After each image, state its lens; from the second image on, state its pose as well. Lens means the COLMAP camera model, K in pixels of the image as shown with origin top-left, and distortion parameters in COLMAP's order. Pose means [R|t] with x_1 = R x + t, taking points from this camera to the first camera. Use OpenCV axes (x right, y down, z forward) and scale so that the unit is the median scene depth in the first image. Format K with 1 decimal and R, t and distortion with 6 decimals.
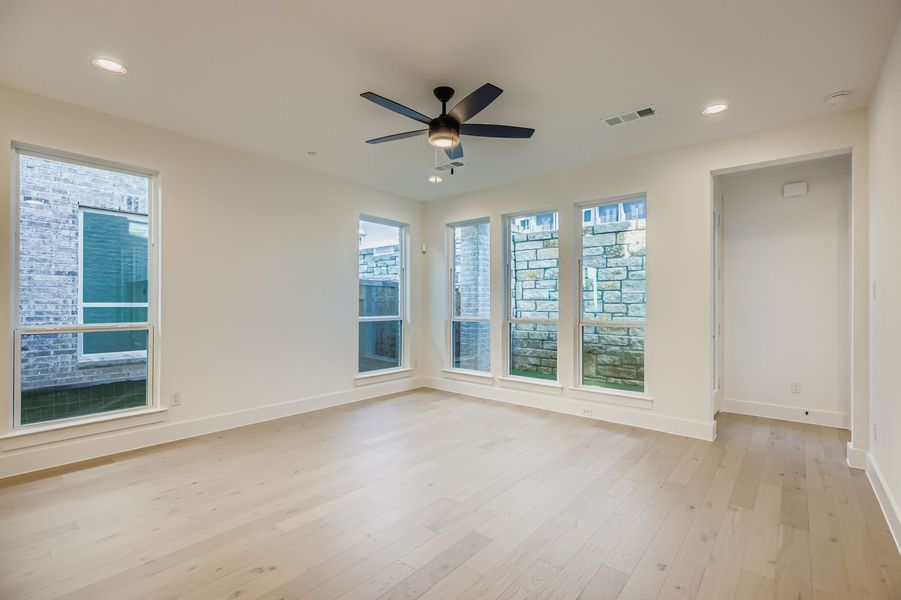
lens RADIAL K [[404.1, 0, 455.7], [0, 404.1, 299.9], [0, 0, 1]] dist [0.001423, 0.000206]
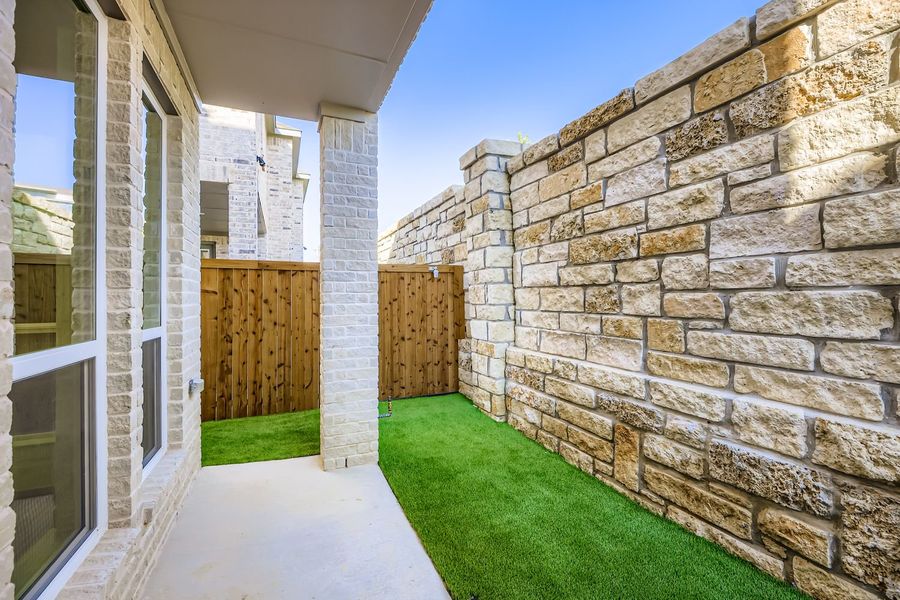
lens RADIAL K [[403.7, 0, 455.2], [0, 403.7, 299.9], [0, 0, 1]] dist [0.001423, 0.000206]
pose [[0.905085, -0.007983, -0.425156, 0.359733], [0.014258, 0.999831, 0.011579, 0.009448], [0.424992, -0.016542, 0.905046, 0.609369]]
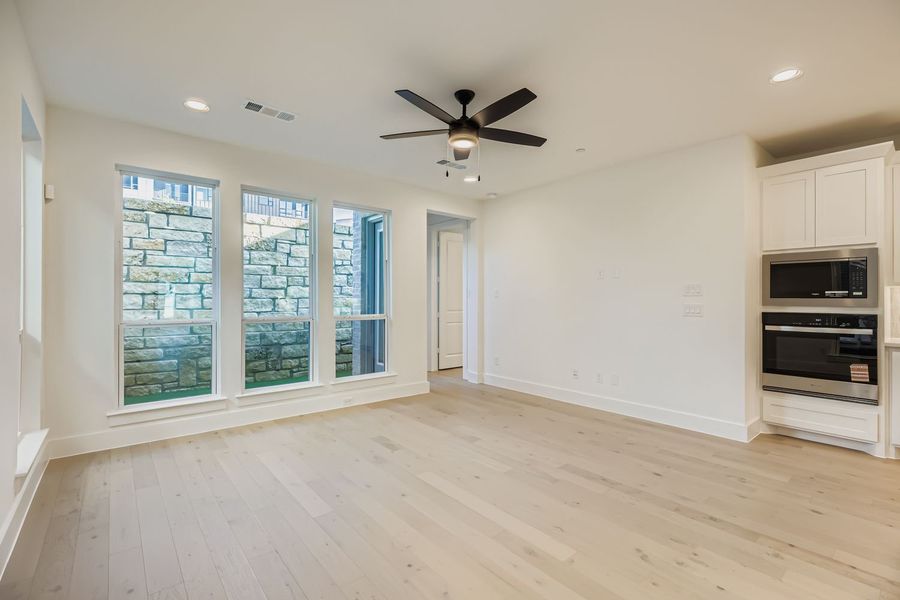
lens RADIAL K [[411.0, 0, 440.2], [0, 411.0, 296.9], [0, 0, 1]] dist [-0.002159, -0.000931]
pose [[0.174860, 0.000385, 0.984593, -0.425600], [-0.011158, 0.999936, 0.001591, -0.001639], [-0.984530, -0.011264, 0.174854, 0.350524]]
